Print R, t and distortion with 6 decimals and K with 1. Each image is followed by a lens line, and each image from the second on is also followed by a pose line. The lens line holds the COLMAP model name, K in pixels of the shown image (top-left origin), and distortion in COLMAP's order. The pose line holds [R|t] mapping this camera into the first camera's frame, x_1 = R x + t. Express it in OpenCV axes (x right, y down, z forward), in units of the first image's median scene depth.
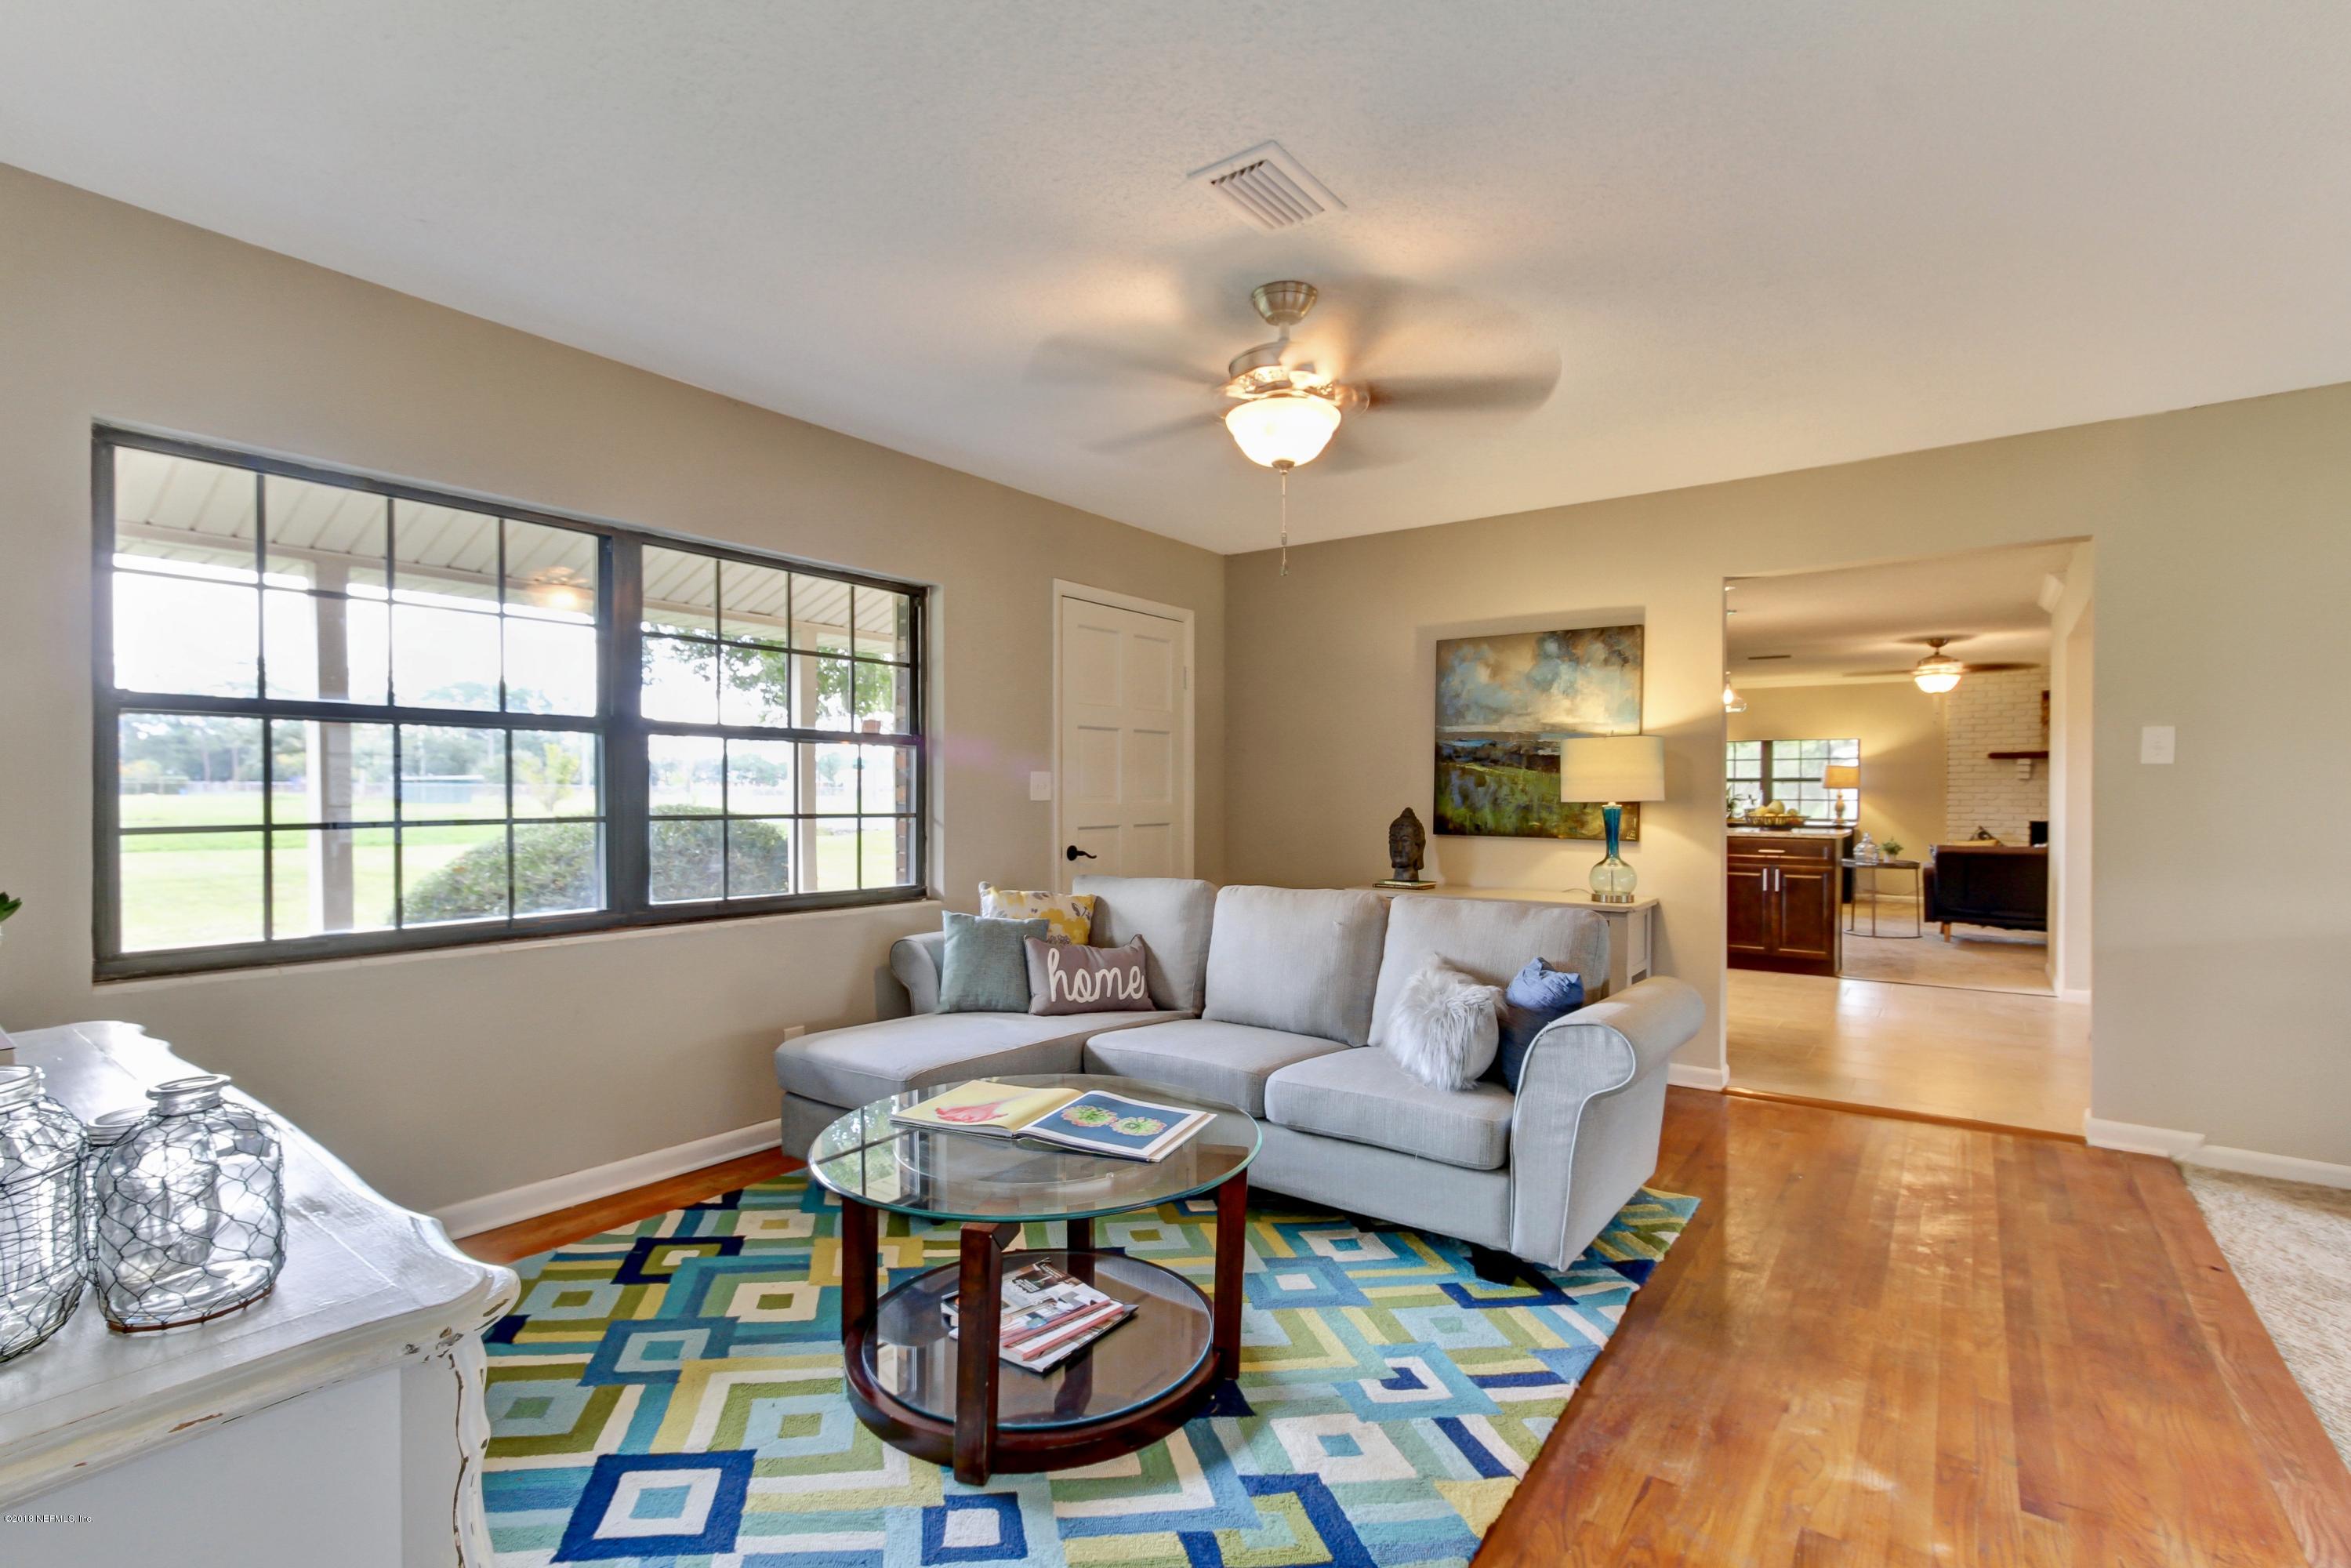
lens RADIAL K [[1079.4, 0, 1145.3], [0, 1079.4, 804.7], [0, 0, 1]] dist [0.000417, -0.000125]
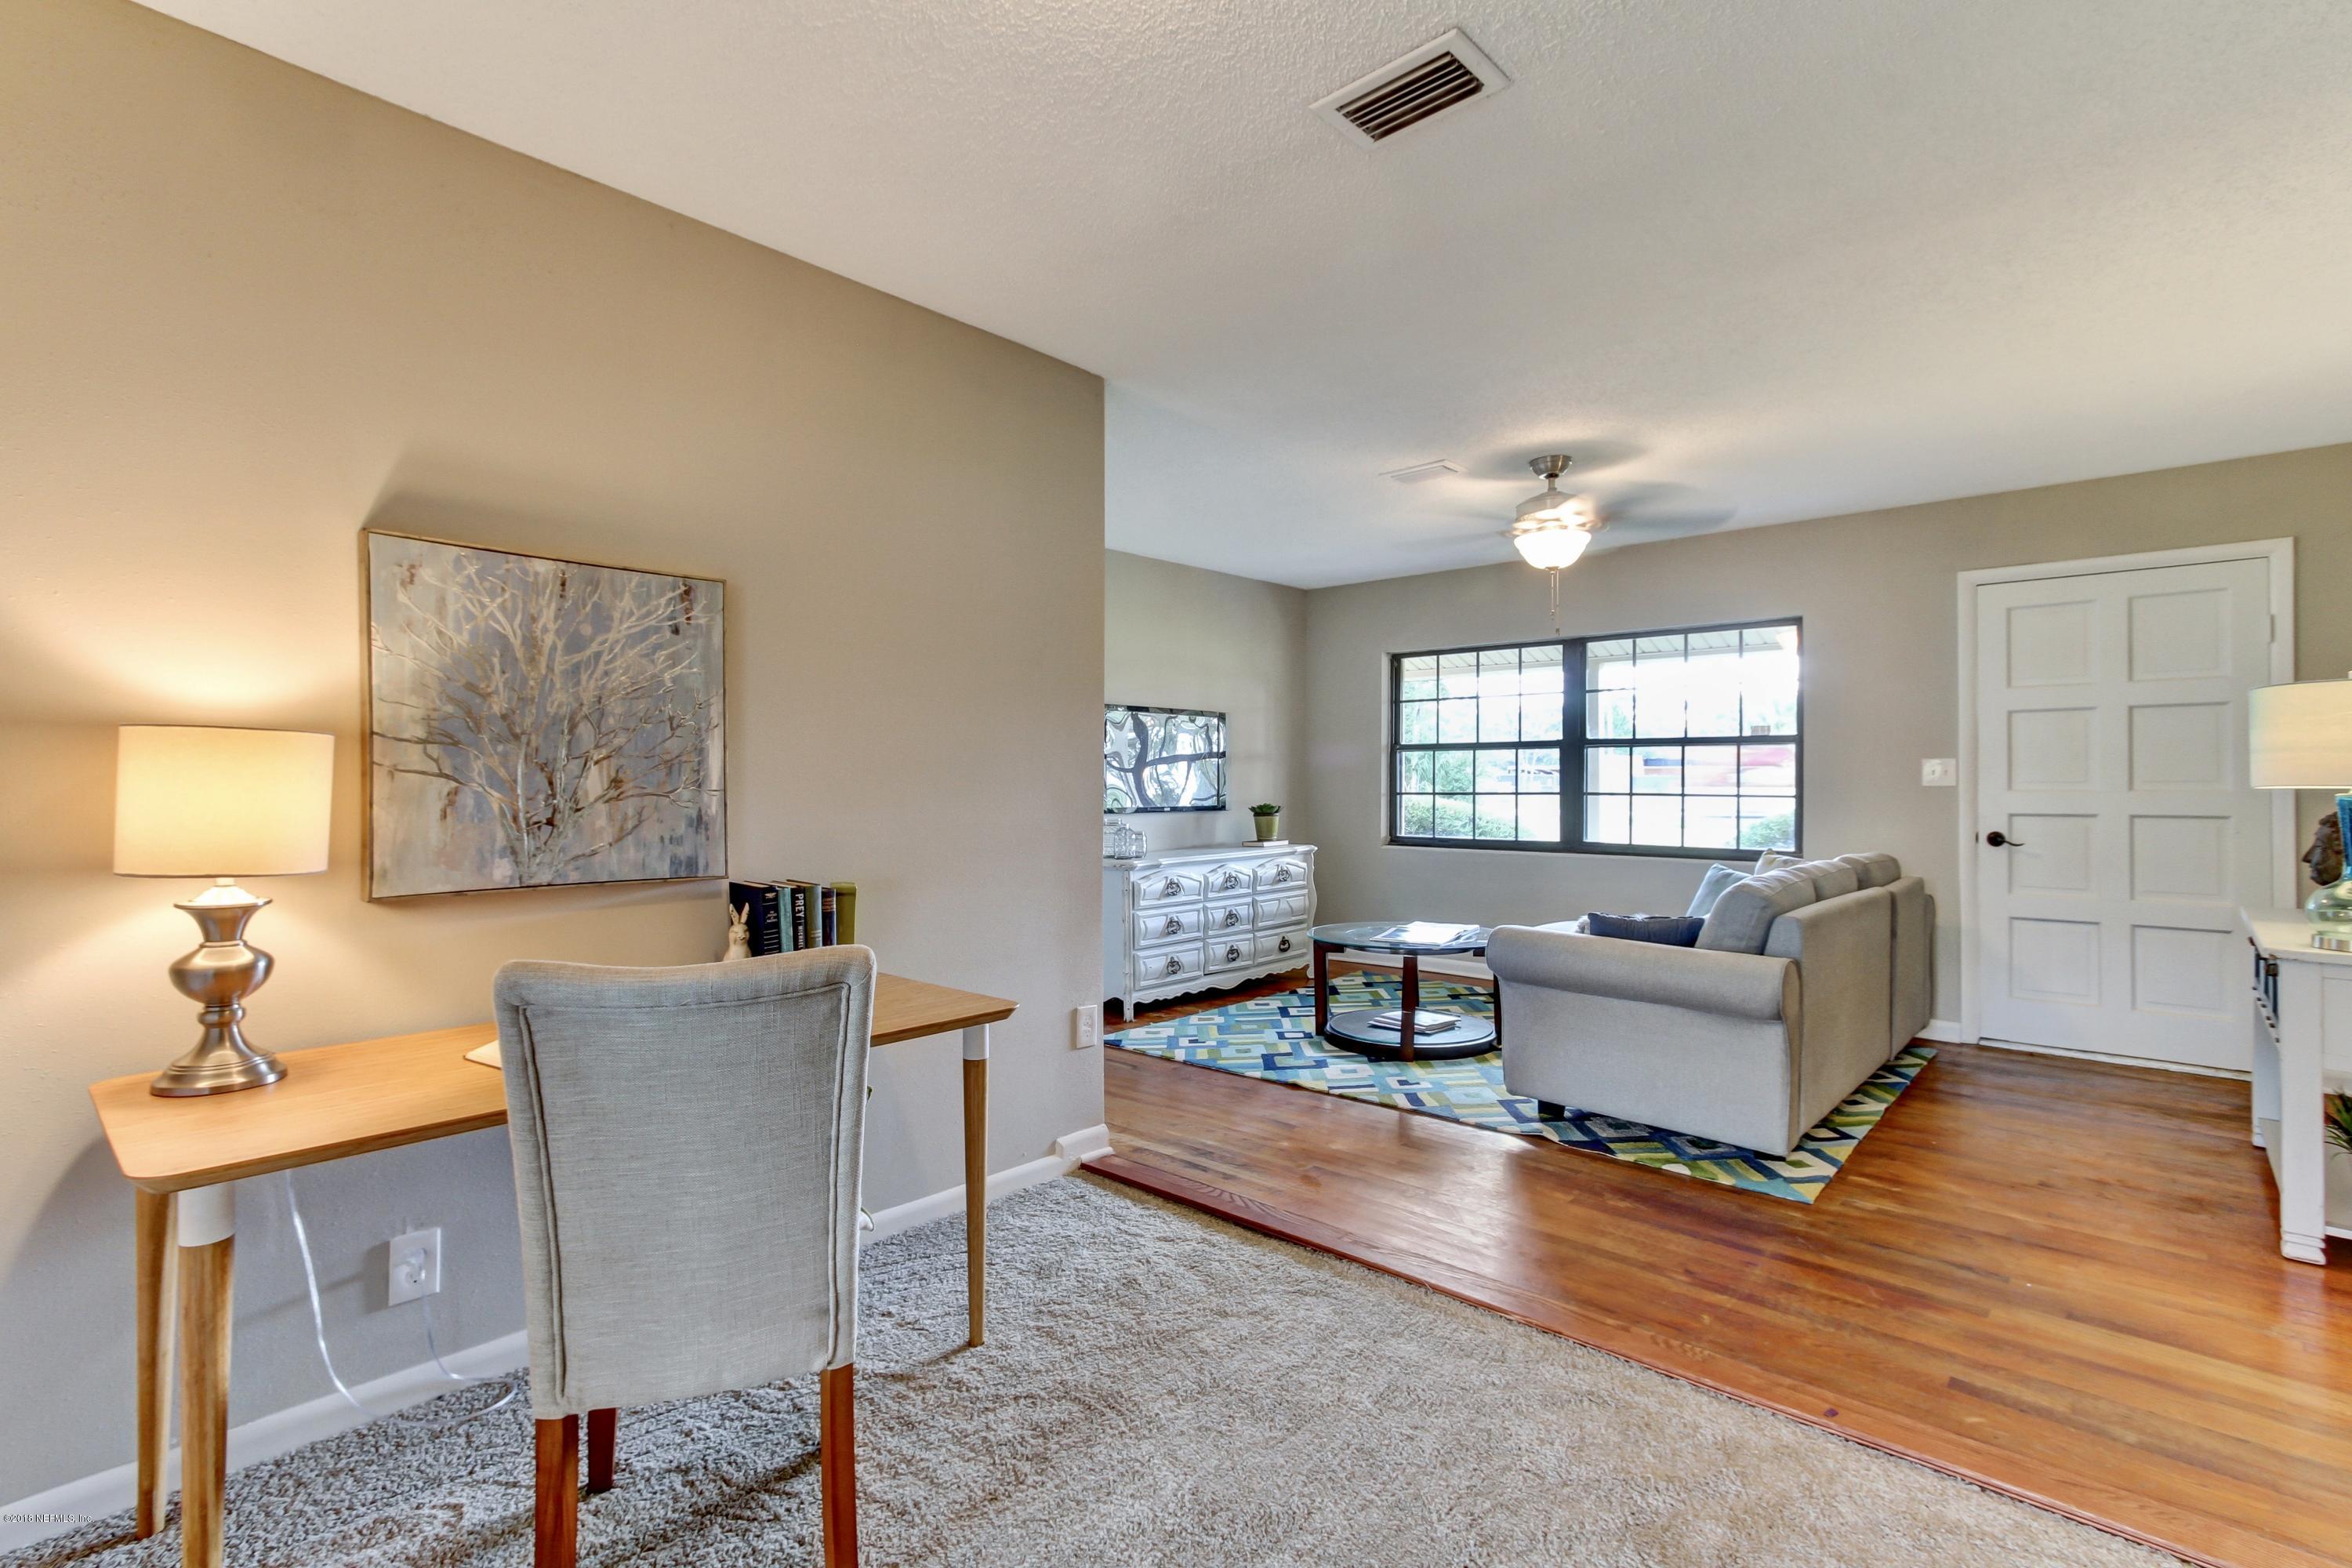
lens RADIAL K [[1120.2, 0, 1176.0], [0, 1120.2, 784.0], [0, 0, 1]] dist [0.002775, 0.000333]
pose [[-0.083301, 0.011929, -0.996453, 1.531473], [-0.000798, 0.999927, 0.012037, -0.027091], [0.996524, 0.001797, -0.083285, 0.492777]]
